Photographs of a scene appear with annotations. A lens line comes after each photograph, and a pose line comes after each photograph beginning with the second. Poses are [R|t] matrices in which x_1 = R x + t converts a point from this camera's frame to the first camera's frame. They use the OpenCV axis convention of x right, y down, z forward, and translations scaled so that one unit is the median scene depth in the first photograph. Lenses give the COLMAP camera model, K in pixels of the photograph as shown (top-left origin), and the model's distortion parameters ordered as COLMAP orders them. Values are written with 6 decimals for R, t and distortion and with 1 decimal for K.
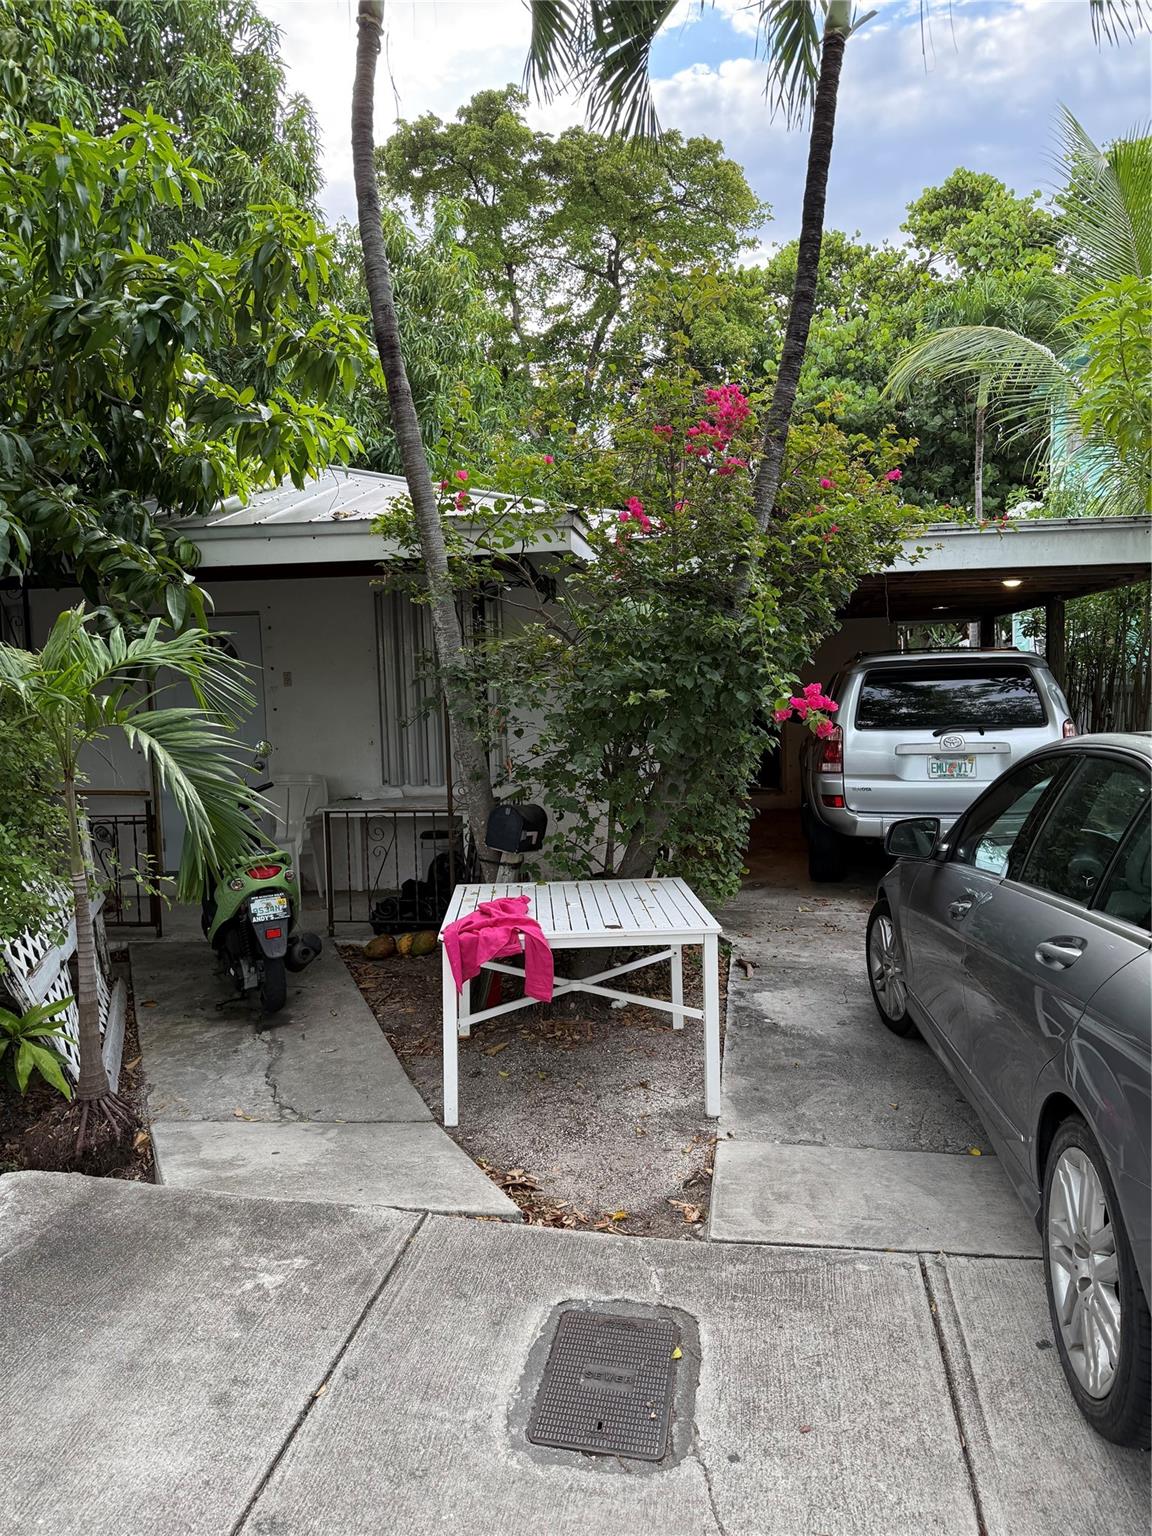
lens RADIAL K [[1078.5, 0, 579.1], [0, 1078.5, 777.2], [0, 0, 1]] dist [0.036338, -0.040793]
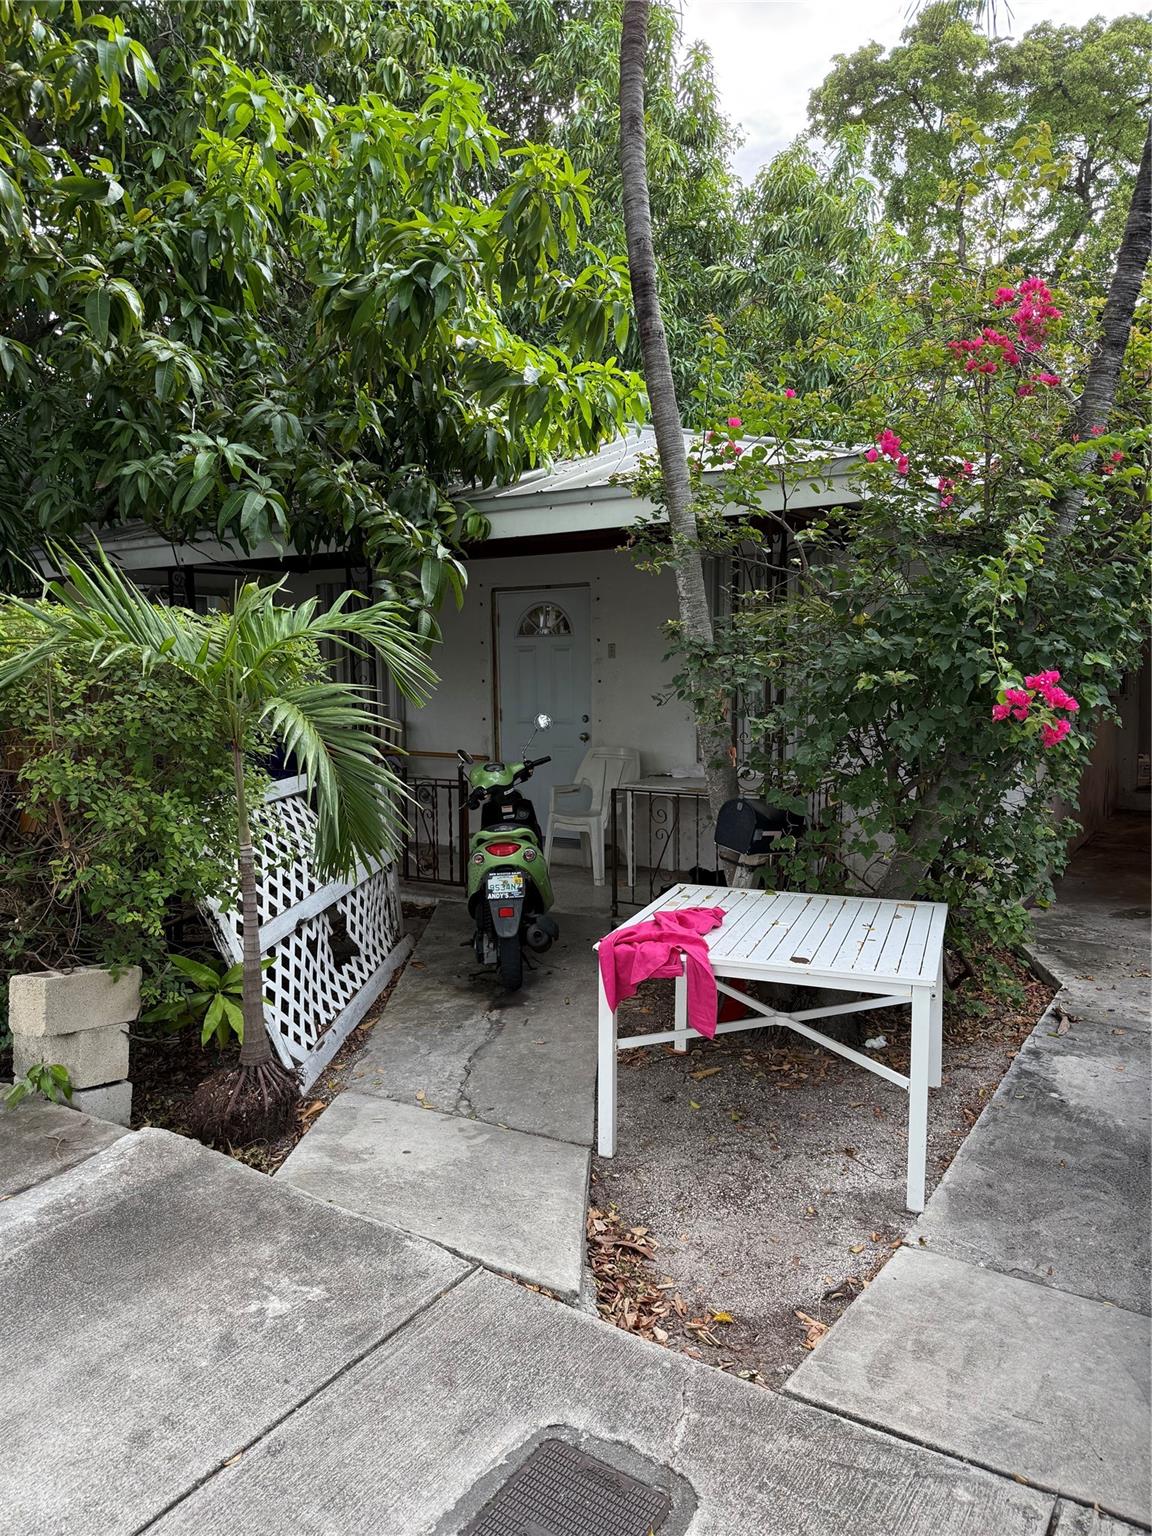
lens RADIAL K [[1078.5, 0, 579.1], [0, 1078.5, 777.2], [0, 0, 1]] dist [0.036338, -0.040793]
pose [[0.916712, 0.059522, -0.395090, 0.155712], [-0.048061, 0.998089, 0.038852, -0.019438], [0.396647, -0.016628, 0.917820, 0.138145]]
